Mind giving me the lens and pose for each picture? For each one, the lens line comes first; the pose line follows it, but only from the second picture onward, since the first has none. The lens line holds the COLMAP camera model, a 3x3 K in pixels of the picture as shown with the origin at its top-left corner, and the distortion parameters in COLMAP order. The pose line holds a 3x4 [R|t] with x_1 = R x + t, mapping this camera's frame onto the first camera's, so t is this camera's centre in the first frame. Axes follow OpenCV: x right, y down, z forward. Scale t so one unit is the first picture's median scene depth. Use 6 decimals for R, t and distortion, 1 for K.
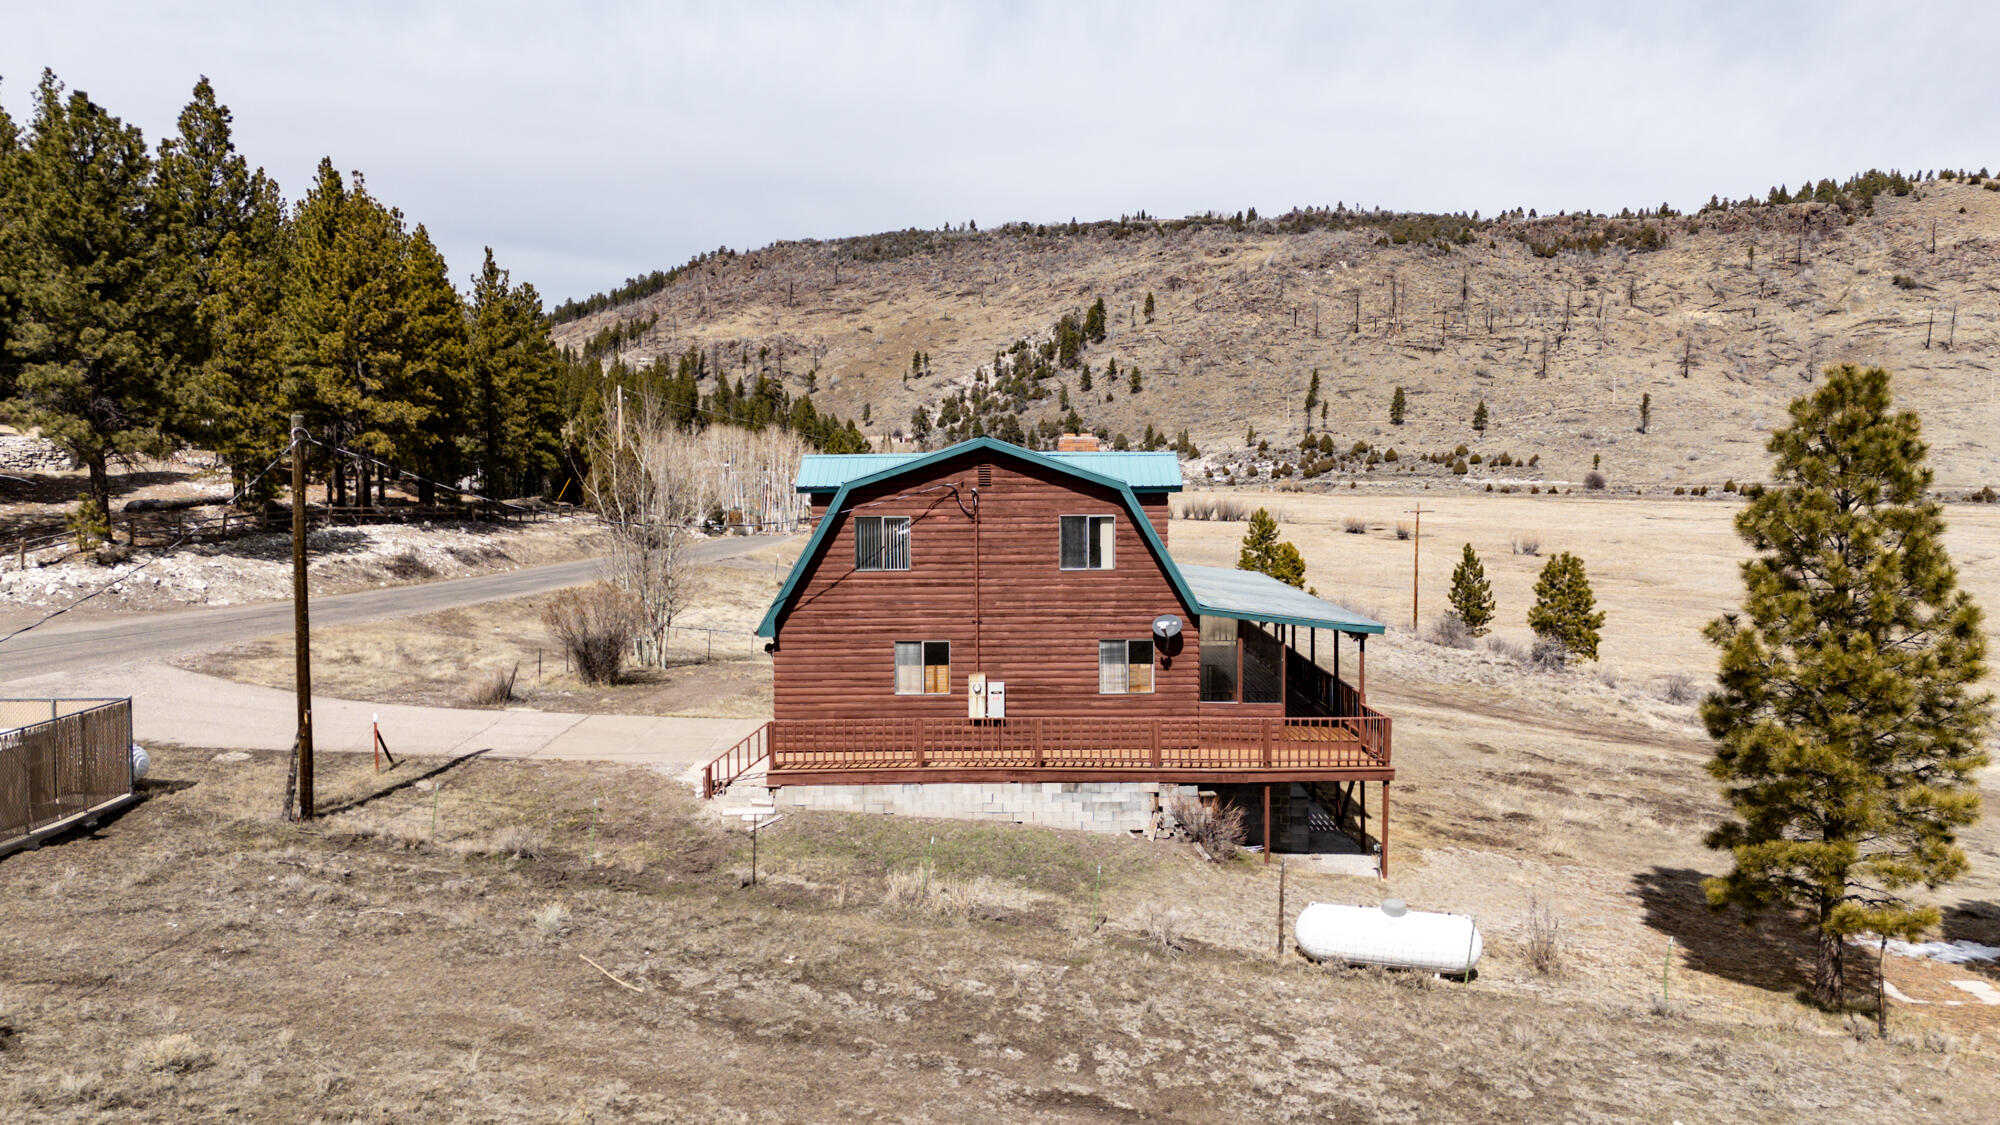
lens RADIAL K [[1435.1, 0, 1011.1], [0, 1435.1, 556.7], [0, 0, 1]] dist [0.055261, -0.024691]
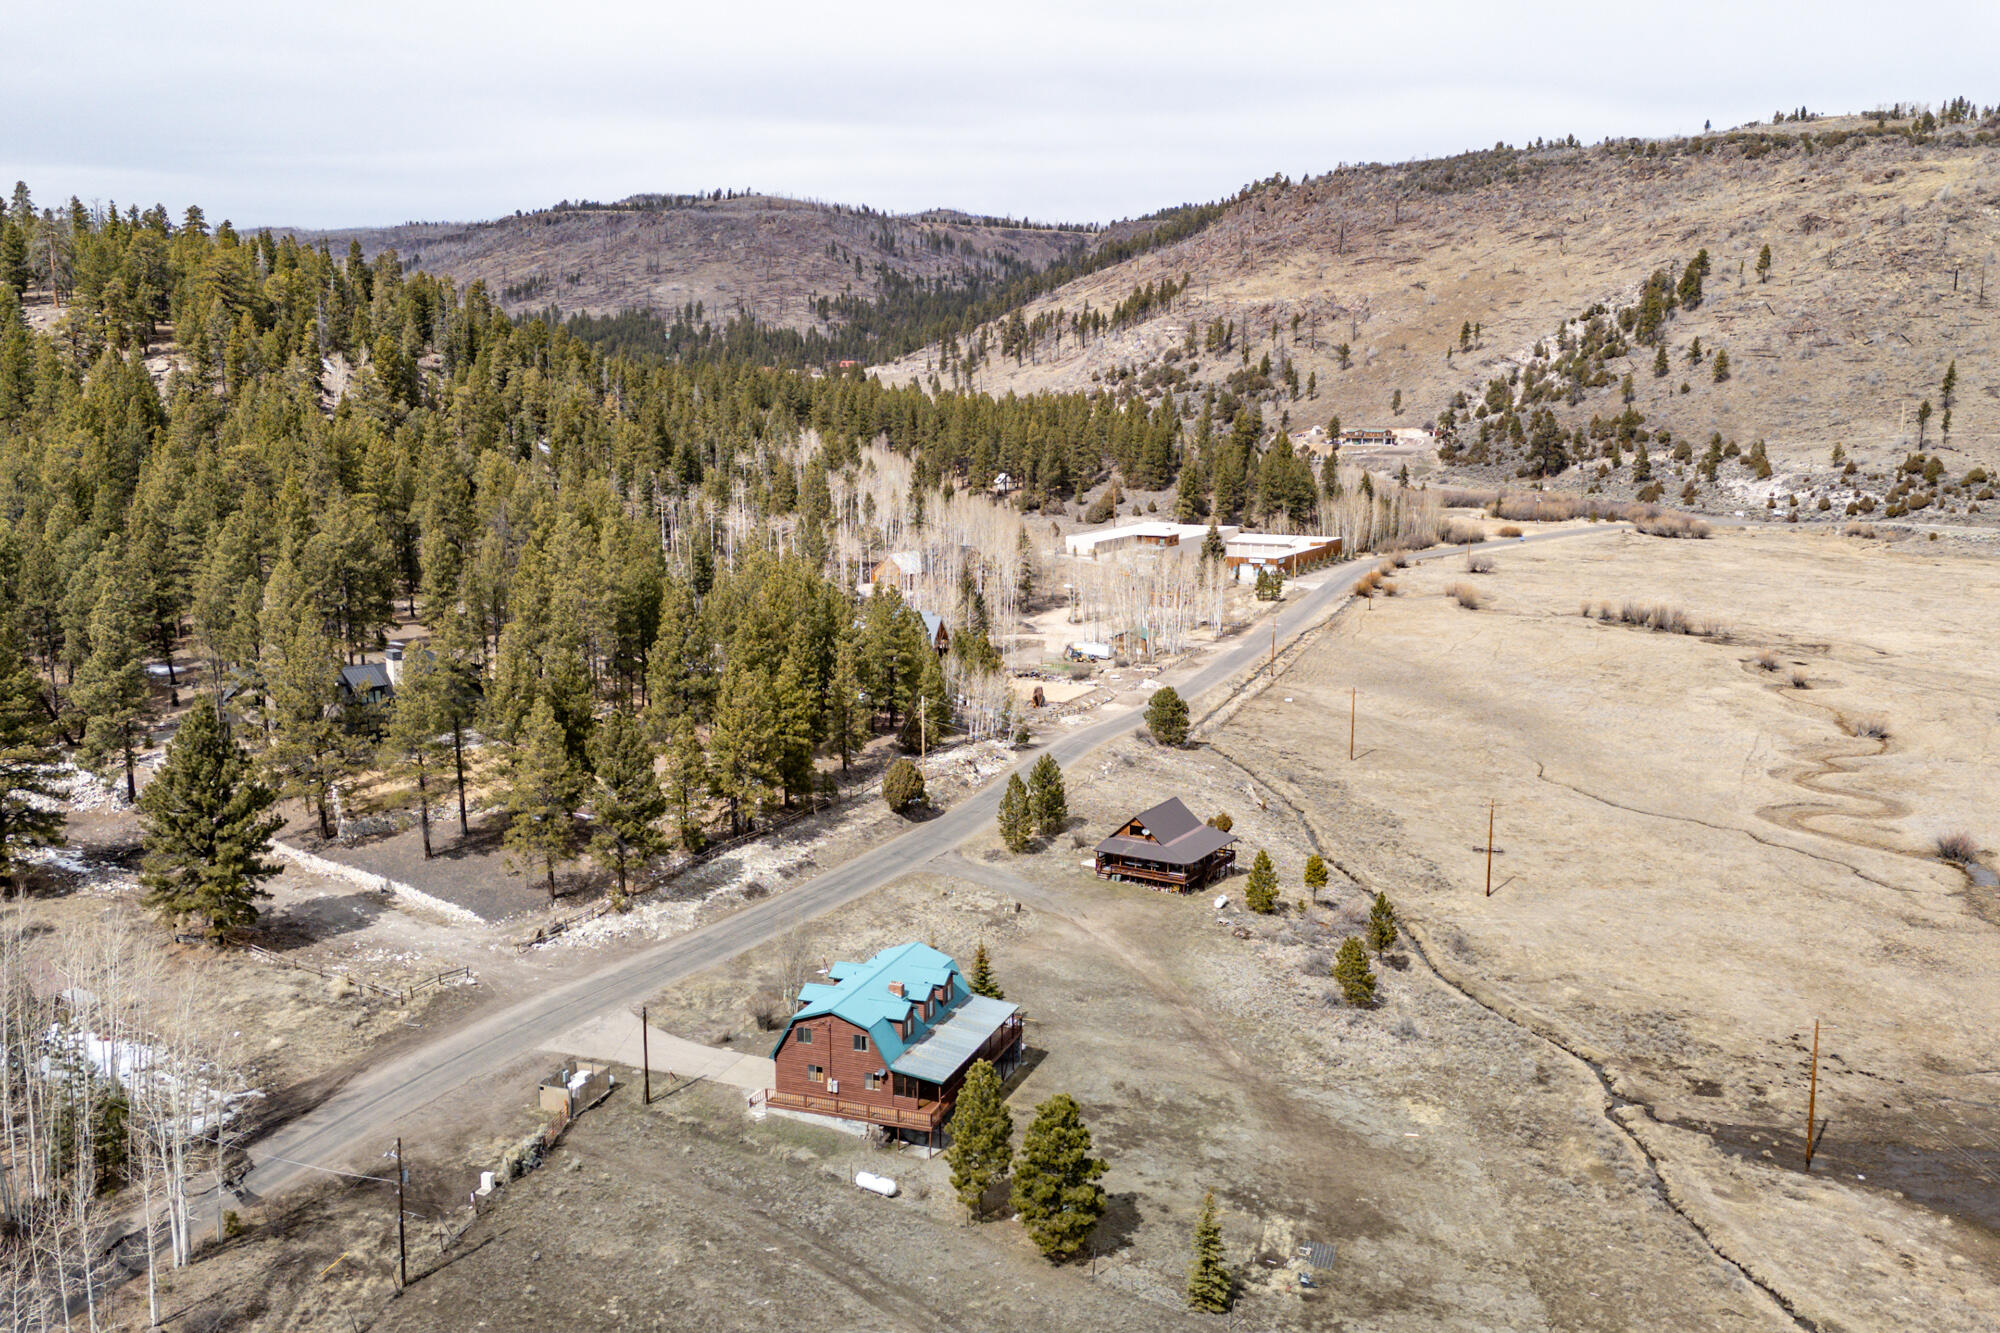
lens RADIAL K [[1708.9, 0, 994.6], [0, 1708.9, 657.1], [0, 0, 1]] dist [0.035354, -0.011715]
pose [[0.927392, 0.063667, -0.368632, 0.066265], [-0.023225, 0.993309, 0.113128, -0.051459], [0.373368, -0.096353, 0.922666, -0.092488]]
